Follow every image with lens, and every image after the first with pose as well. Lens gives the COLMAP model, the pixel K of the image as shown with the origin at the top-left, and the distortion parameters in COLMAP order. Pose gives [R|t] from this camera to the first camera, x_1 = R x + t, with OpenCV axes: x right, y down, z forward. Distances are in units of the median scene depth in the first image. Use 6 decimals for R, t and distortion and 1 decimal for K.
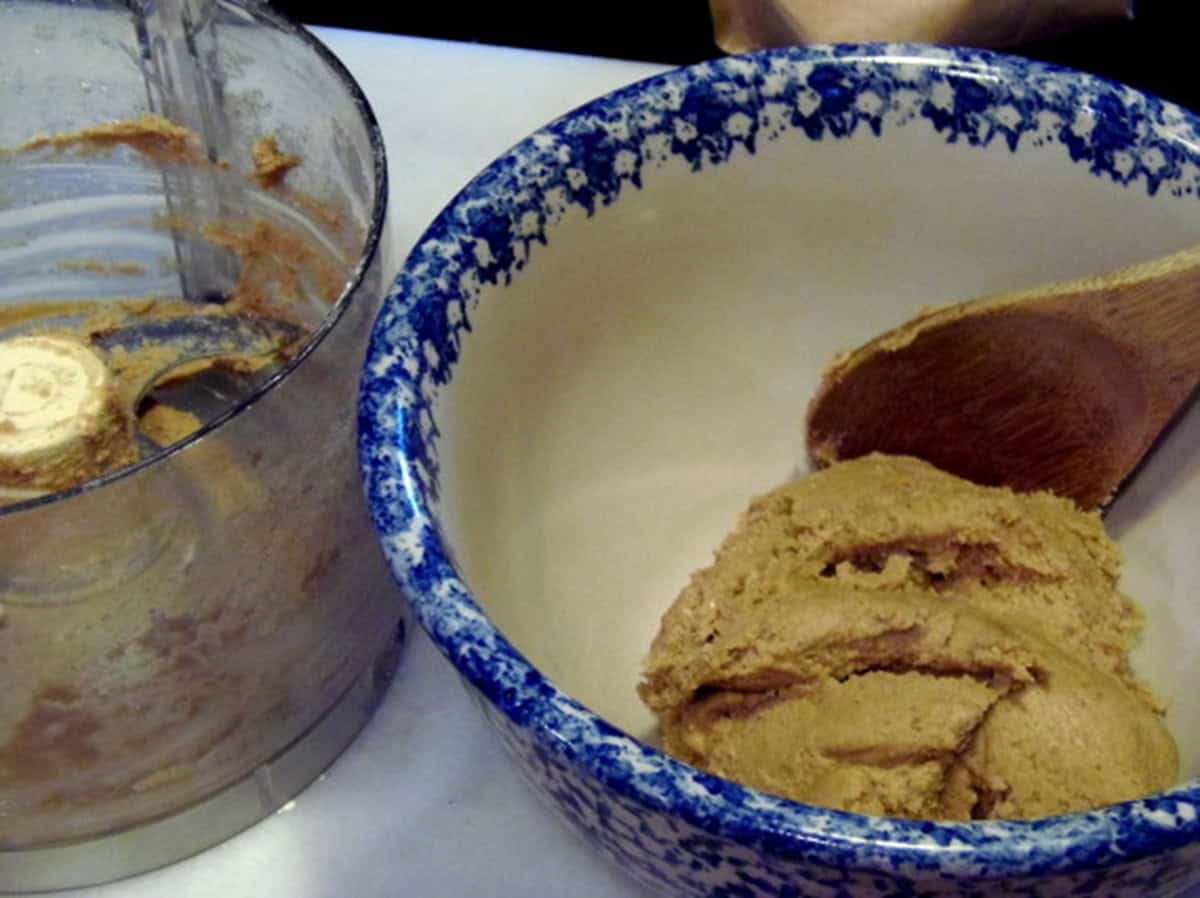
lens RADIAL K [[1936.4, 0, 599.5], [0, 1936.4, 444.4], [0, 0, 1]] dist [0.063028, 0.000000]
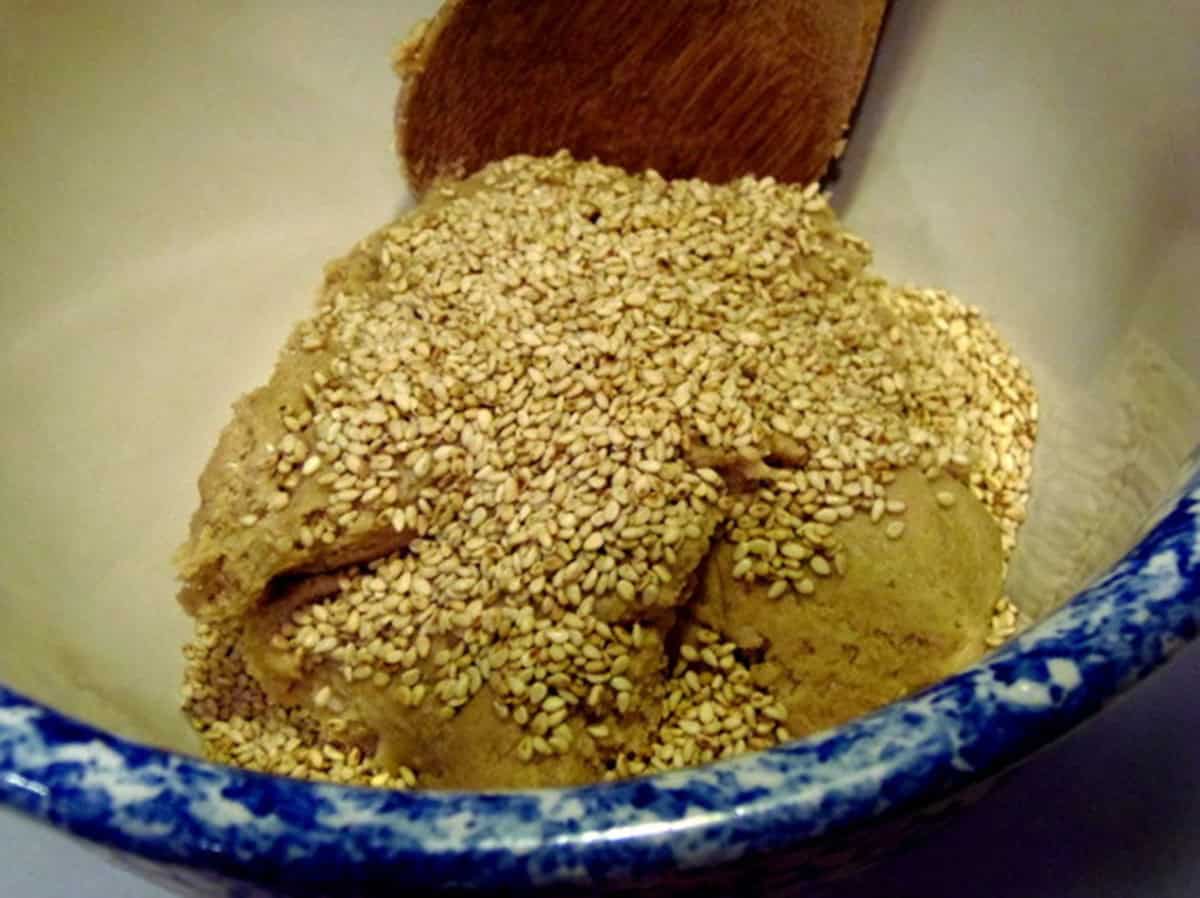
lens RADIAL K [[1936.4, 0, 598.0], [0, 1936.4, 450.8], [0, 0, 1]] dist [0.063028, 0.000000]
pose [[0.973752, -0.189441, 0.126175, 0.102380], [0.171580, 0.975175, 0.139976, 0.016845], [-0.149560, -0.114652, 0.982083, 0.451009]]
